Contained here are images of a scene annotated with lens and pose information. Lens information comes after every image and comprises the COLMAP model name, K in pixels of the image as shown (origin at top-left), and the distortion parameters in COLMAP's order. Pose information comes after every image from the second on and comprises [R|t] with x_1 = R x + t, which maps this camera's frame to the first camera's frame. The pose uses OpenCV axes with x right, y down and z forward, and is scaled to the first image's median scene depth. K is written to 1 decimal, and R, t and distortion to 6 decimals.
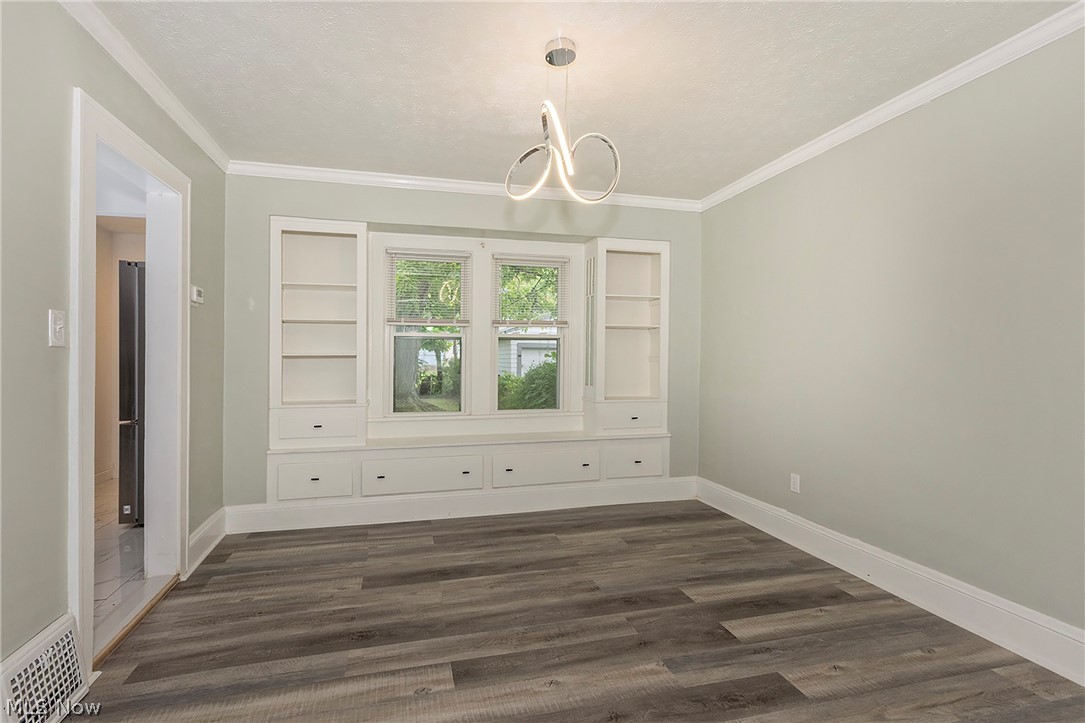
lens RADIAL K [[495.2, 0, 533.3], [0, 495.2, 362.0], [0, 0, 1]] dist [-0.000414, -0.000052]
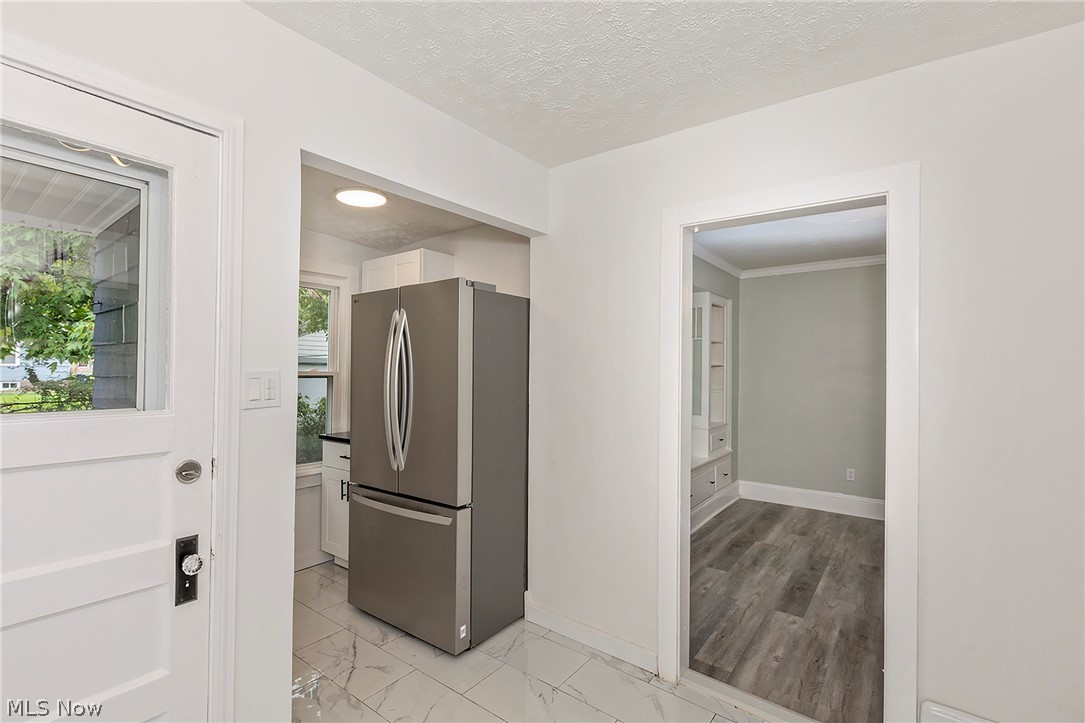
lens RADIAL K [[495.2, 0, 533.3], [0, 495.2, 362.0], [0, 0, 1]] dist [-0.000414, -0.000052]
pose [[0.787810, 0.014933, 0.615737, -1.375814], [-0.006358, 0.999850, -0.016114, -0.090598], [-0.615886, 0.008779, 0.787787, 0.435729]]
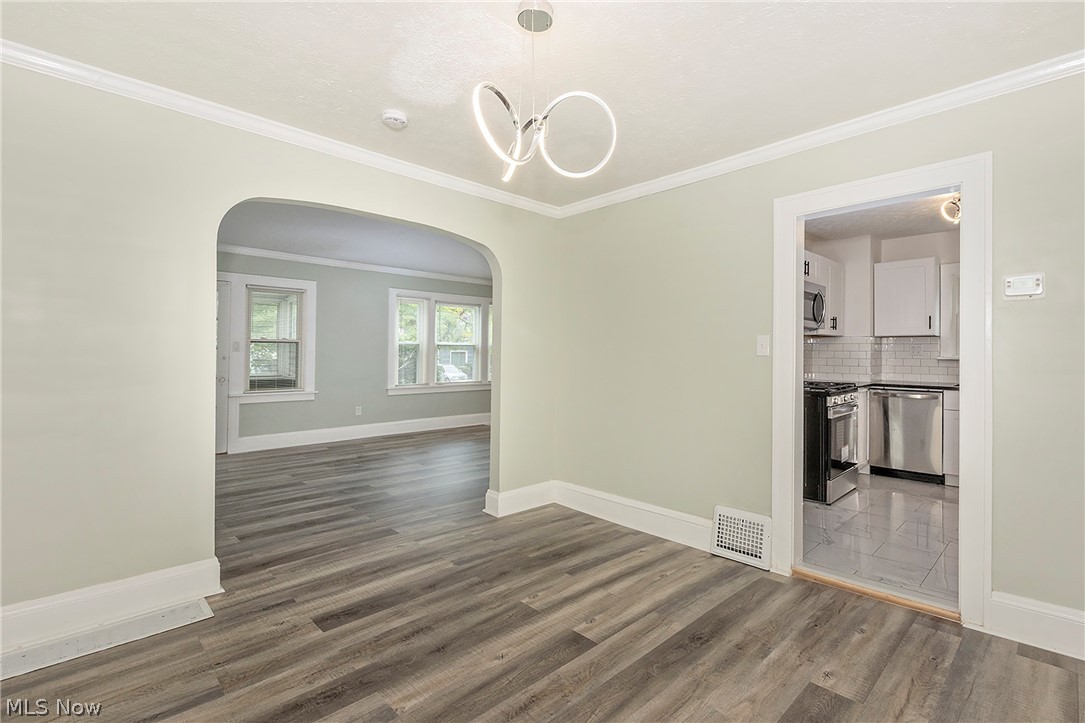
lens RADIAL K [[504.8, 0, 566.2], [0, 504.8, 357.4], [0, 0, 1]] dist [-0.000374, -0.000332]
pose [[-0.864124, -0.004261, -0.503260, 0.311139], [-0.014580, 0.999756, 0.016570, -0.027870], [0.503067, 0.021656, -0.863976, 1.306595]]
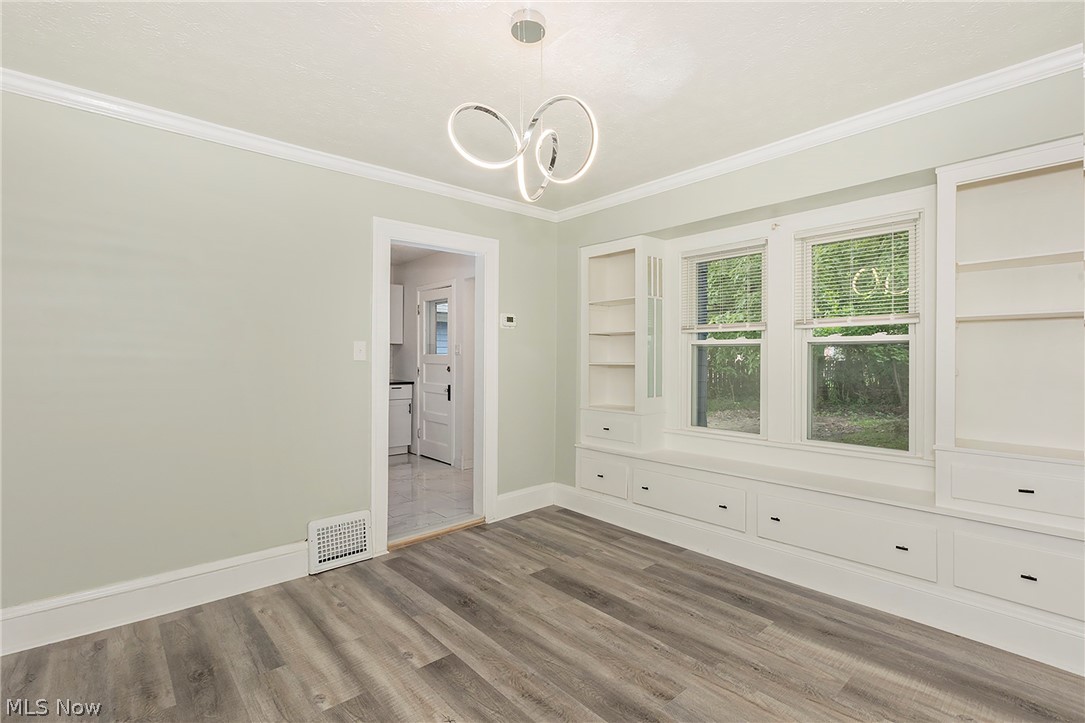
lens RADIAL K [[504.8, 0, 566.2], [0, 504.8, 357.4], [0, 0, 1]] dist [-0.000374, -0.000332]
pose [[0.475846, -0.003422, -0.879522, 0.632011], [-0.011645, 0.999880, -0.010191, -0.021744], [0.879451, 0.015091, 0.475749, 0.467650]]
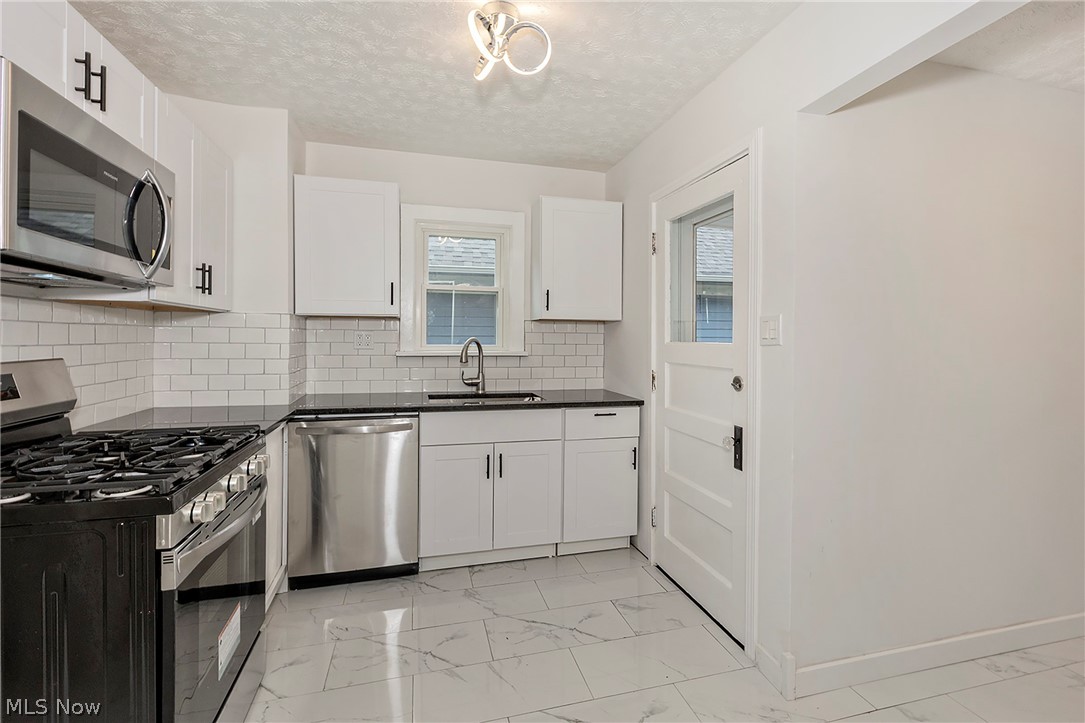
lens RADIAL K [[482.6, 0, 545.9], [0, 482.6, 340.6], [0, 0, 1]] dist [0.001268, -0.000011]
pose [[0.017985, 0.000444, -0.999838, -0.693520], [-0.017709, 0.999843, 0.000125, -0.050372], [0.999681, 0.017704, 0.017990, 0.724615]]
